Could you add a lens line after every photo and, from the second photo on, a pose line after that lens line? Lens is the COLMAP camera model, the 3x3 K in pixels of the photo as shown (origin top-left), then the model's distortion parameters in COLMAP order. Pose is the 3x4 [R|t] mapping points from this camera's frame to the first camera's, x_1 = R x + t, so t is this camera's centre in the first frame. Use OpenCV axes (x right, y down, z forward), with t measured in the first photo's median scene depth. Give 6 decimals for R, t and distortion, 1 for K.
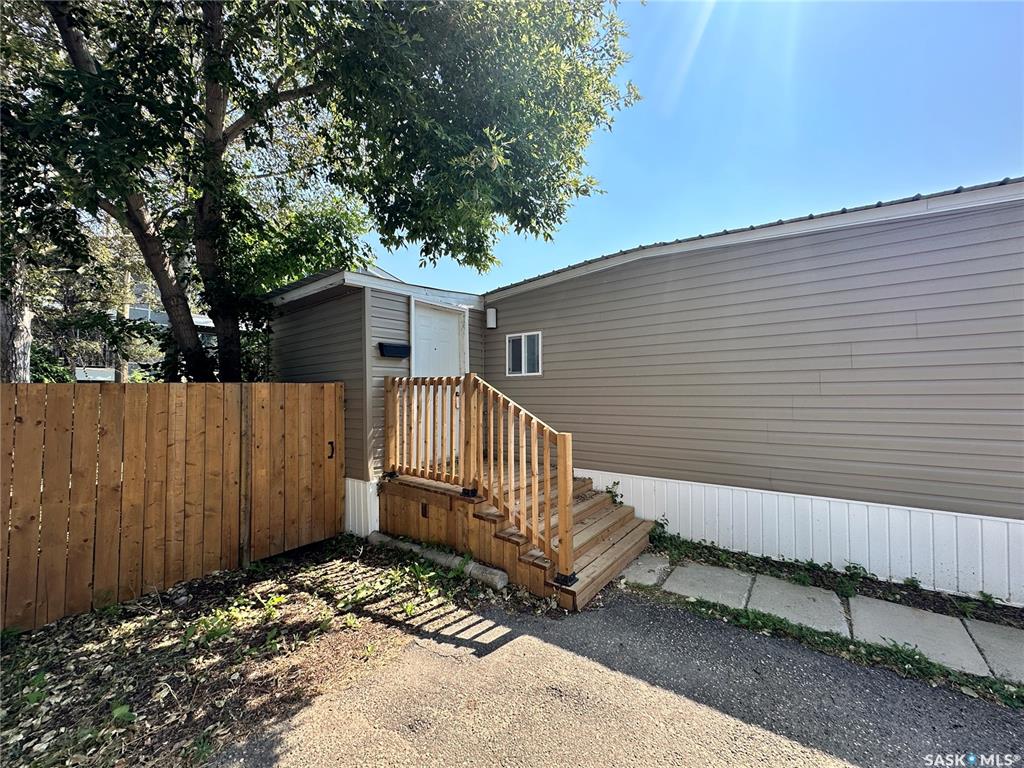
lens RADIAL K [[405.1, 0, 513.3], [0, 405.1, 385.1], [0, 0, 1]] dist [-0.005165, 0.000872]
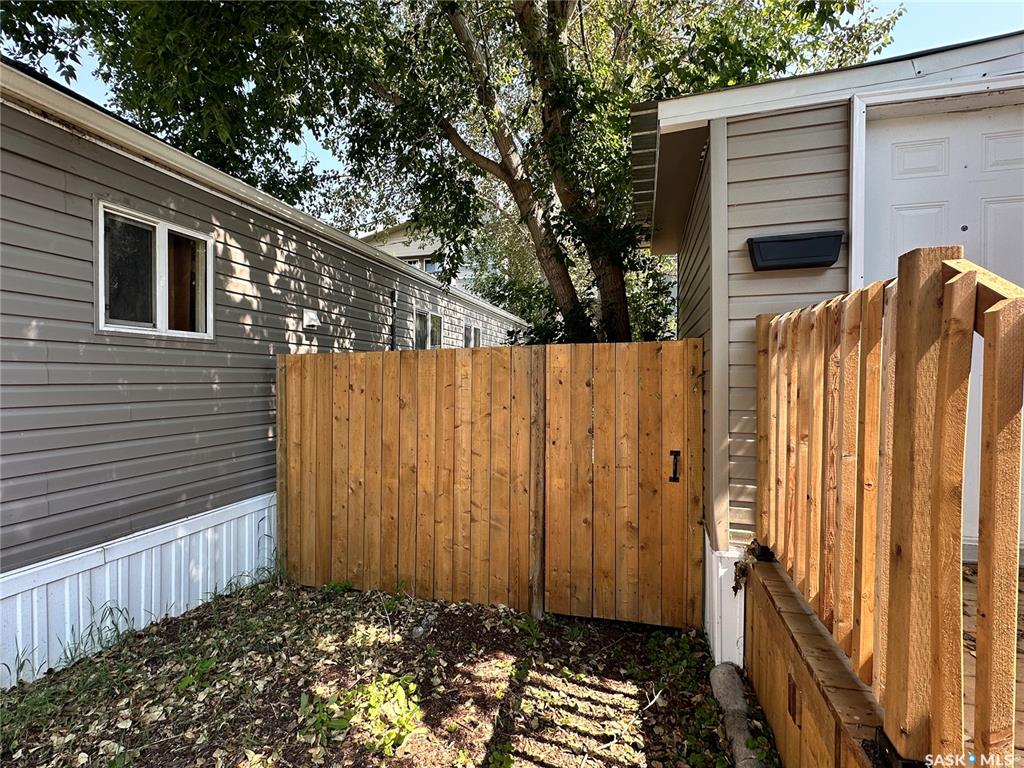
lens RADIAL K [[478.0, 0, 513.4], [0, 478.0, 383.6], [0, 0, 1]] dist [-0.000427, 0.001025]
pose [[0.381977, 0.026404, -0.923794, 0.055946], [0.019690, 0.999132, 0.036699, 0.028466], [0.923962, -0.032208, 0.381126, 0.670998]]
